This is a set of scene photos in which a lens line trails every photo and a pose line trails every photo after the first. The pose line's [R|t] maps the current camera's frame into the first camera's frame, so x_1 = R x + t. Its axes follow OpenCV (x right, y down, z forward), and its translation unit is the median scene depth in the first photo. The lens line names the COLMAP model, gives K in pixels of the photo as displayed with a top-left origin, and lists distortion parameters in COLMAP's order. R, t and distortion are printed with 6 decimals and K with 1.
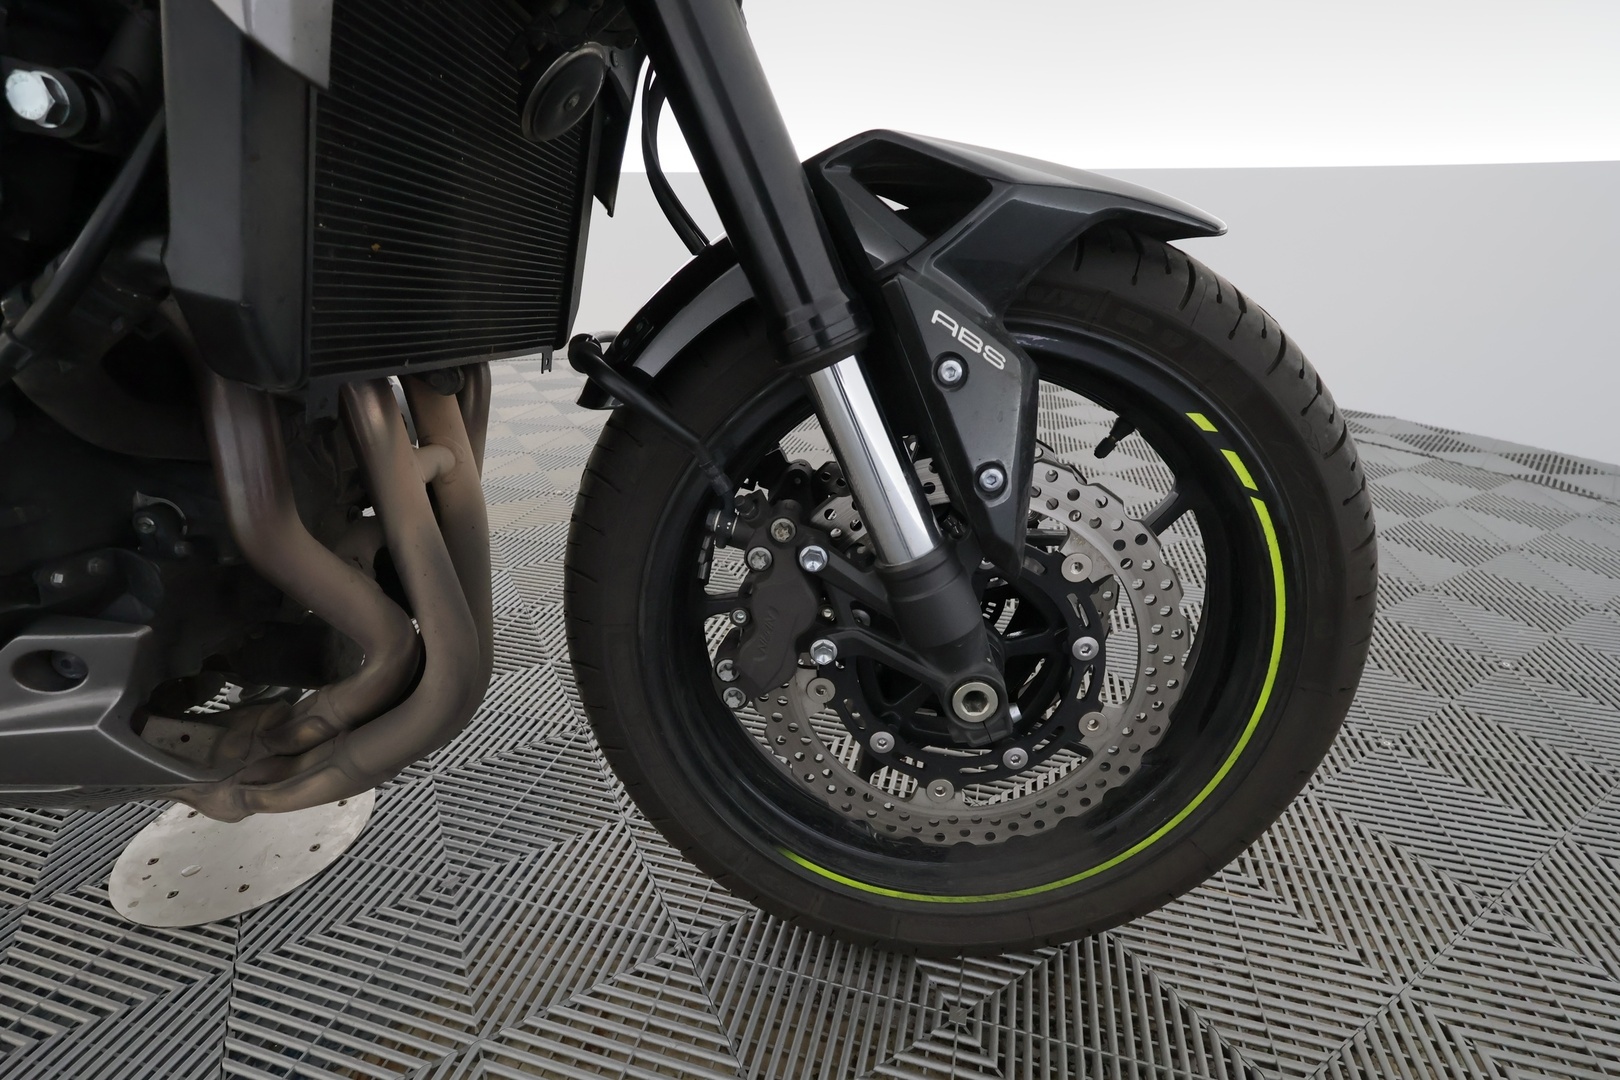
lens RADIAL K [[742.3, 0, 818.2], [0, 742.3, 537.1], [0, 0, 1]] dist [-0.000474, 0.000509]
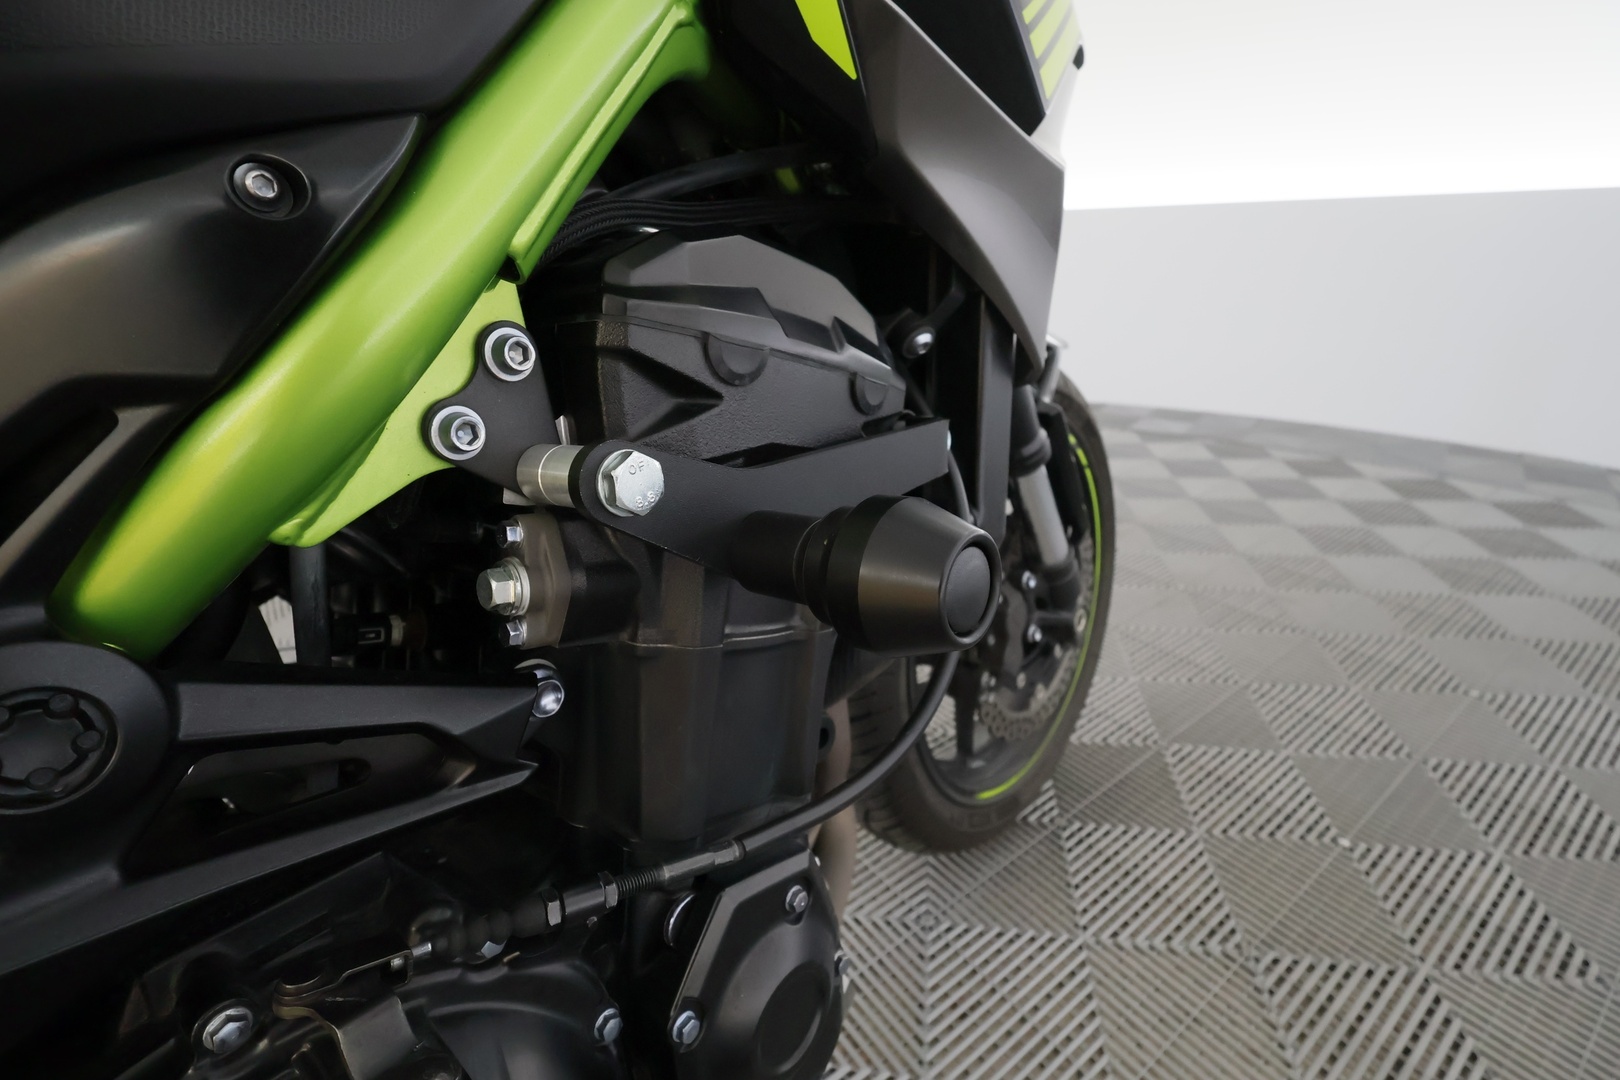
lens RADIAL K [[742.3, 0, 806.2], [0, 742.3, 539.9], [0, 0, 1]] dist [-0.000474, 0.000509]
pose [[0.627722, -0.350511, 0.695059, -1.148672], [0.366044, 0.920924, 0.133830, -0.366080], [-0.687005, 0.170414, 0.706387, 0.141225]]
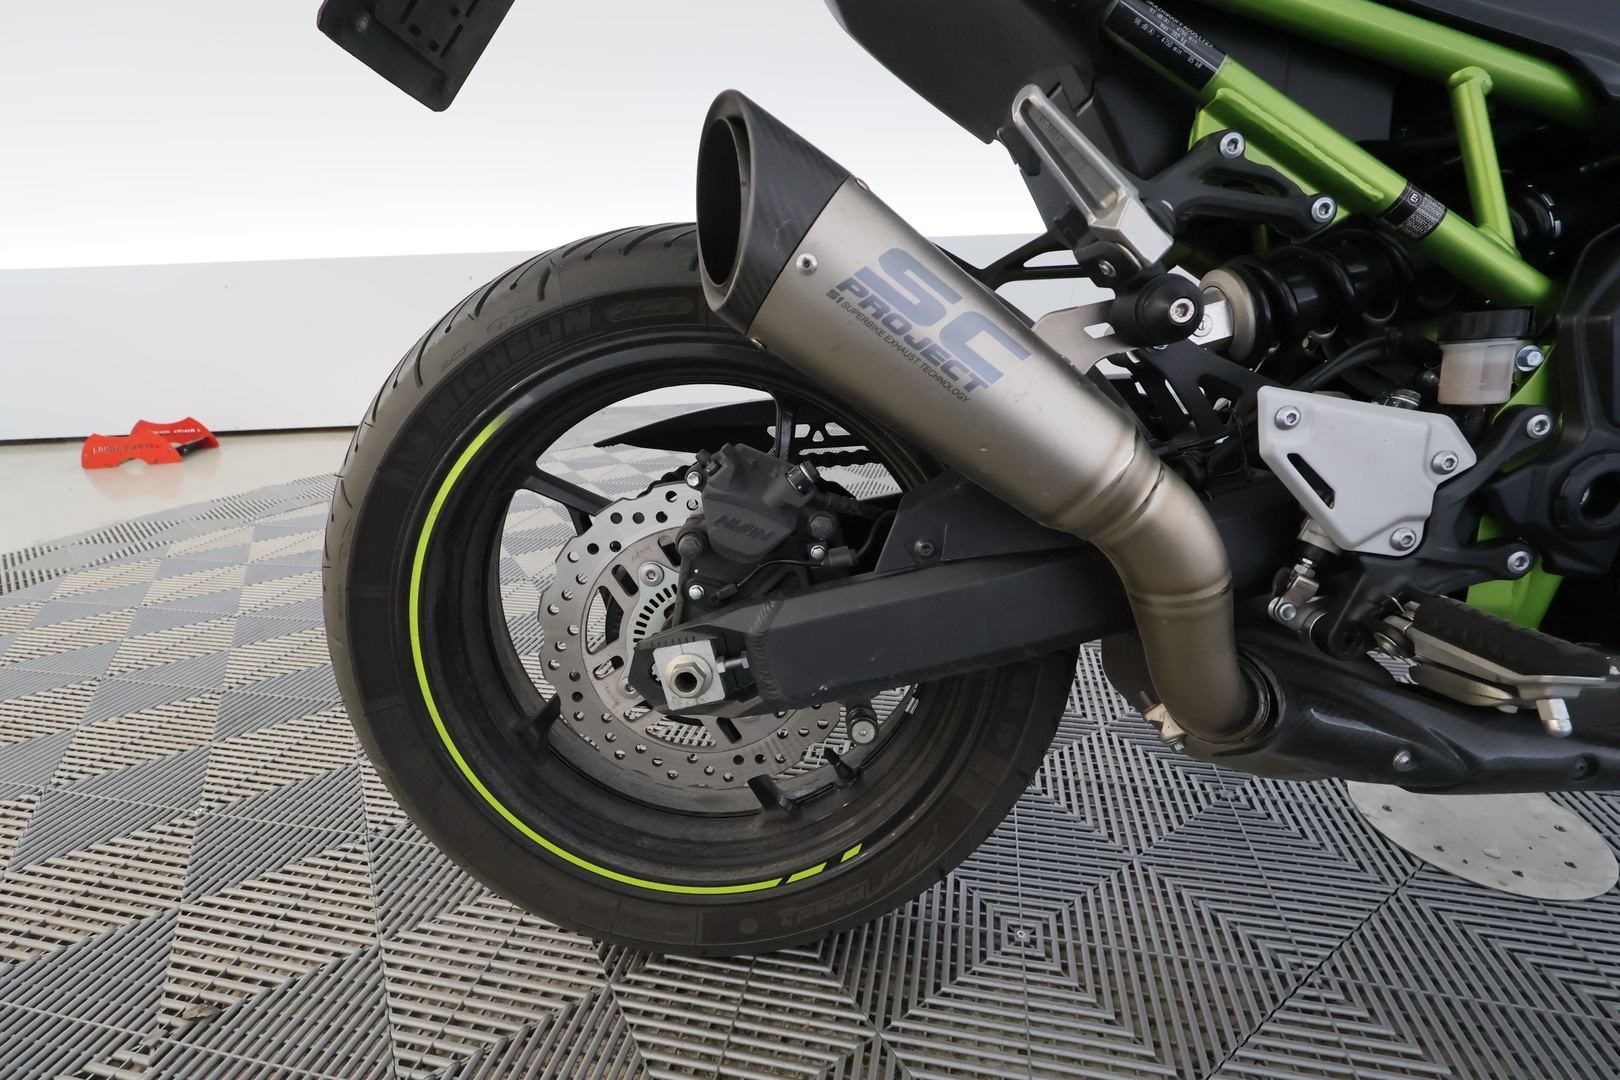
lens RADIAL K [[742.3, 0, 812.7], [0, 742.3, 542.9], [0, 0, 1]] dist [-0.000474, 0.000509]
pose [[0.998339, -0.049822, 0.028933, -2.350346], [0.051841, 0.995922, -0.073831, 0.041568], [-0.025137, 0.075208, 0.996851, -0.094878]]
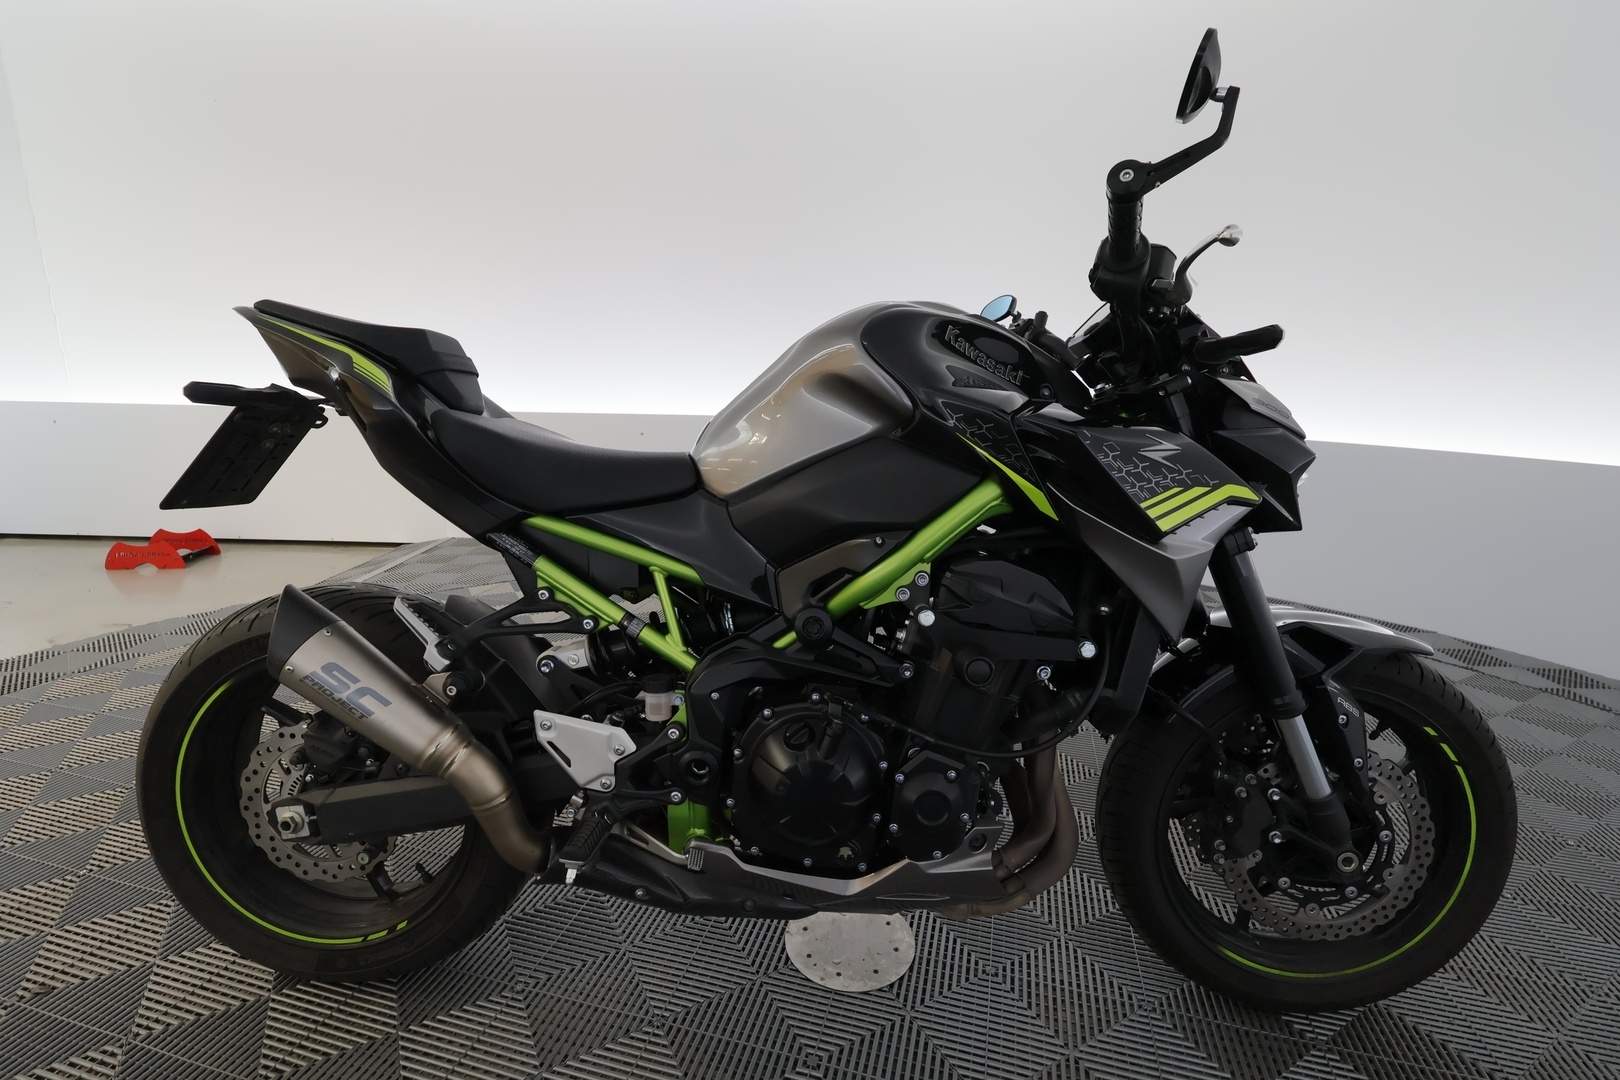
lens RADIAL K [[742.3, 0, 813.1], [0, 742.3, 537.7], [0, 0, 1]] dist [-0.000474, 0.000509]
pose [[0.999910, 0.012896, -0.003776, -1.163308], [-0.013385, 0.980655, -0.195286, -0.228426], [0.001184, 0.195318, 0.980739, -1.137233]]
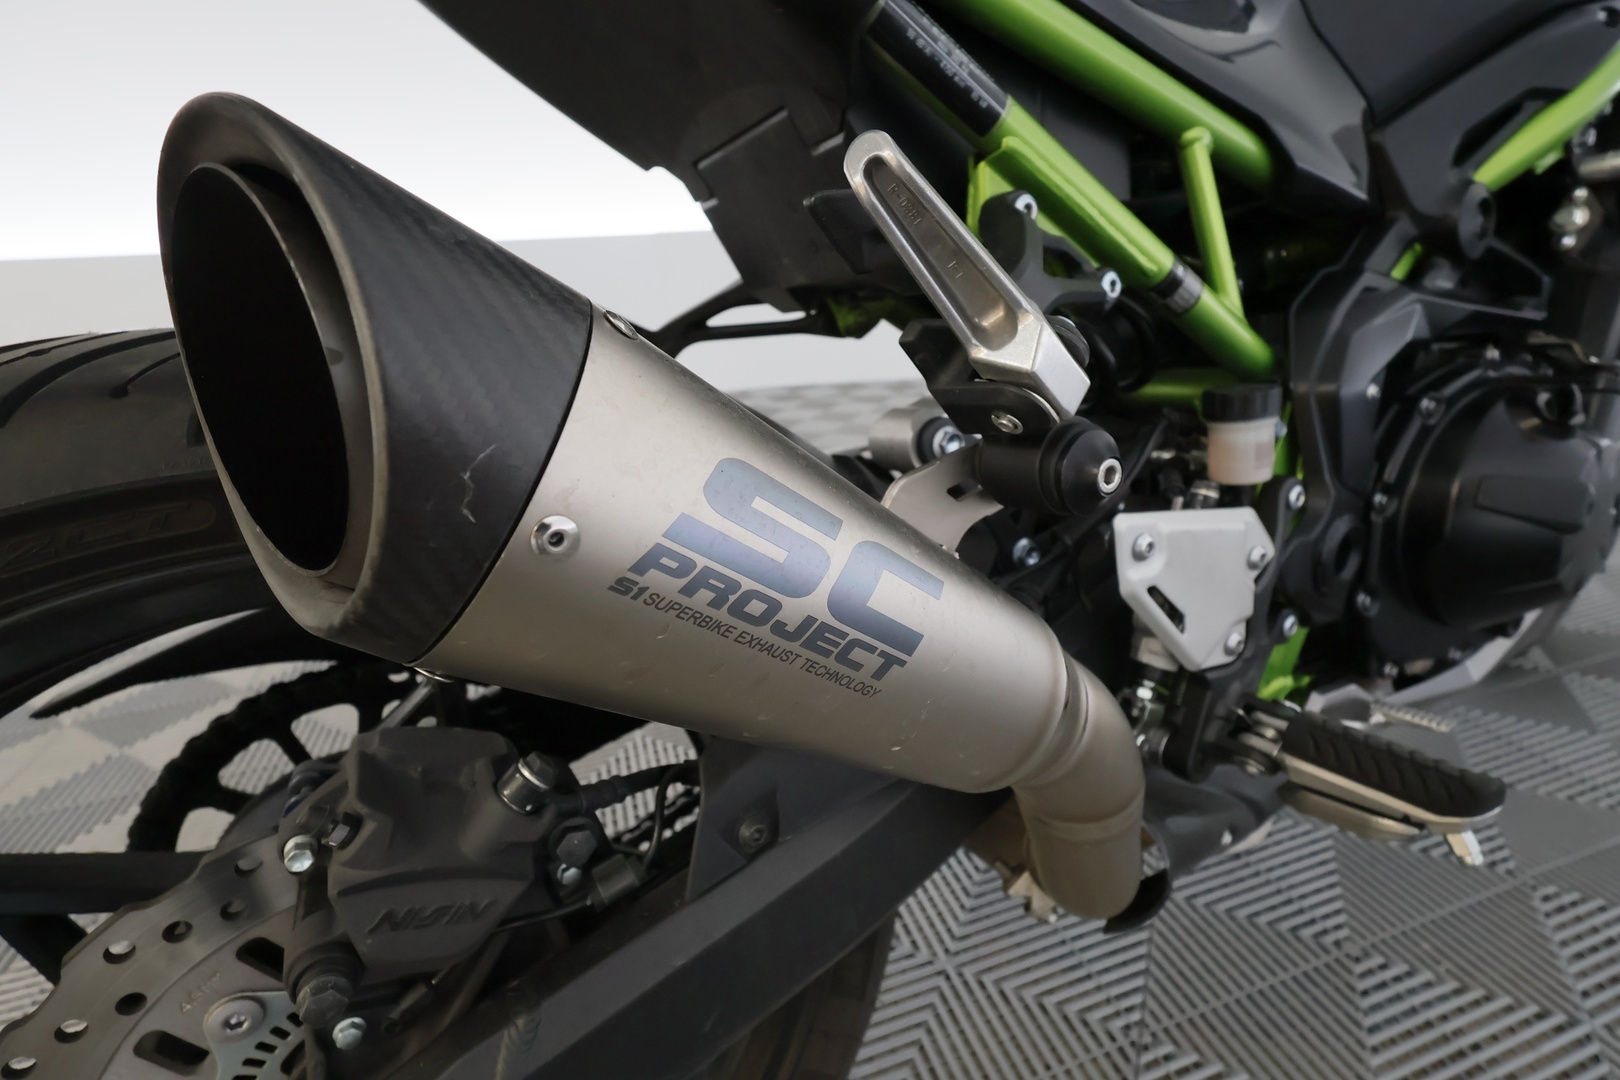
lens RADIAL K [[742.3, 0, 799.4], [0, 742.3, 540.0], [0, 0, 1]] dist [-0.000474, 0.000509]
pose [[0.841700, -0.243778, 0.481782, -2.380353], [0.270842, 0.962524, 0.013854, -0.226303], [-0.467104, 0.118826, 0.876181, 0.250599]]
